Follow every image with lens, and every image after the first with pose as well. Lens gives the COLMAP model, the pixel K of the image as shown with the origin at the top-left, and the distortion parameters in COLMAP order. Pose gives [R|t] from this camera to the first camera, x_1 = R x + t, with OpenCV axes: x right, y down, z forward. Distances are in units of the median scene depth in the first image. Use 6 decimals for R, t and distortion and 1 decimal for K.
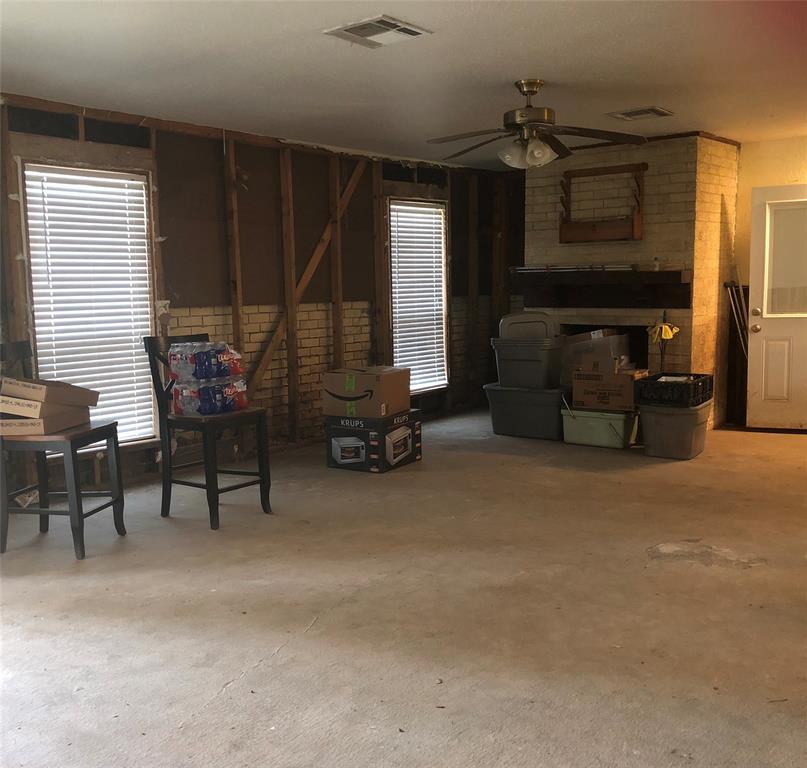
lens RADIAL K [[838.1, 0, 404.1], [0, 838.1, 385.5], [0, 0, 1]] dist [-0.001613, 0.000000]
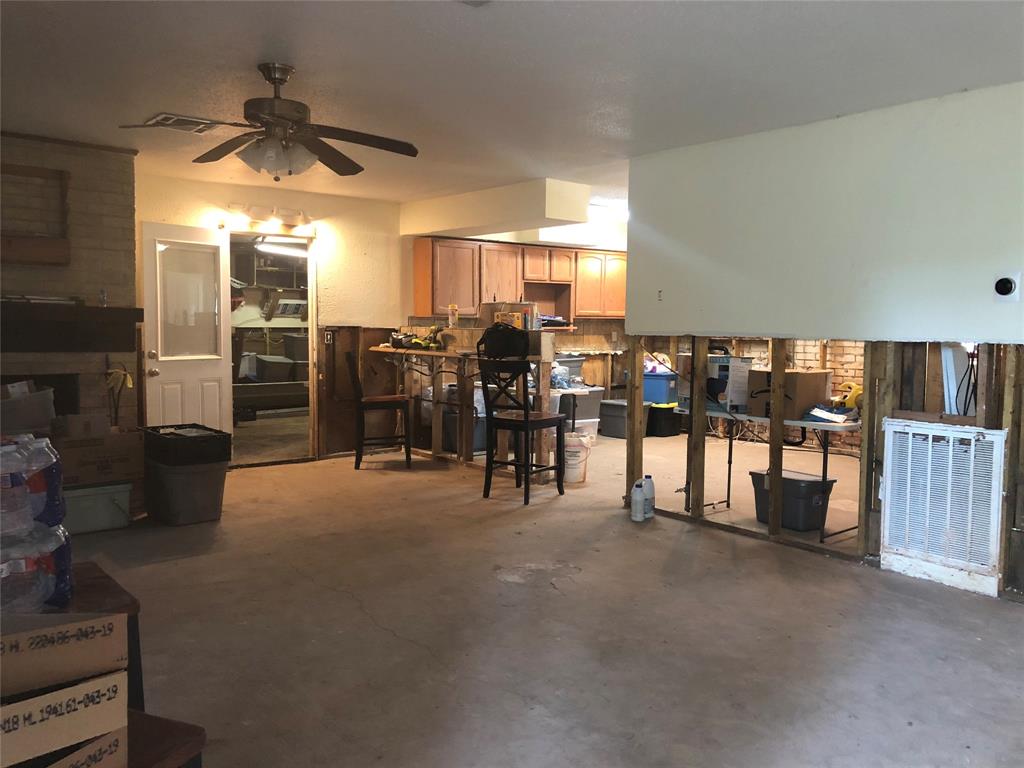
lens RADIAL K [[820.4, 0, 478.9], [0, 820.4, 376.2], [0, 0, 1]] dist [0.008645, -0.004927]
pose [[0.243645, -0.041875, 0.968960, -0.557931], [0.101484, 0.994684, 0.017469, -0.064278], [-0.964540, 0.094078, 0.246599, 0.640444]]
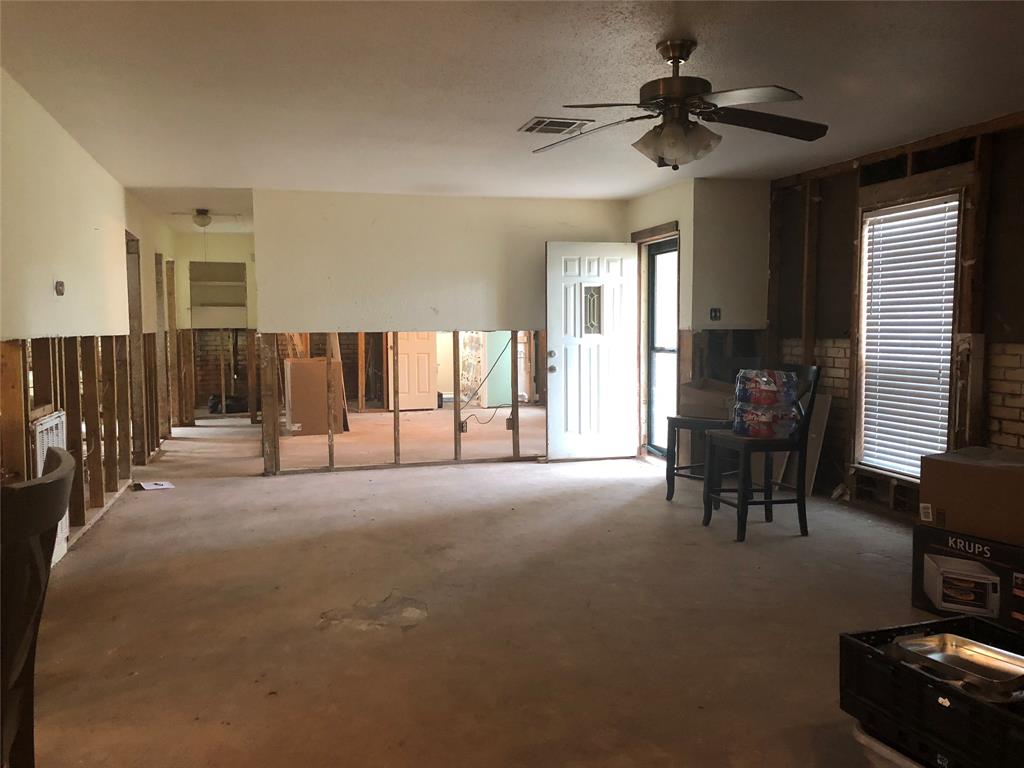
lens RADIAL K [[861.8, 0, 493.1], [0, 861.8, 385.7], [0, 0, 1]] dist [0.019923, 0.004270]
pose [[-0.595056, 0.079705, -0.799722, 0.841521], [-0.079279, 0.984395, 0.157101, -0.175638], [0.799765, 0.156884, -0.579451, 1.325898]]
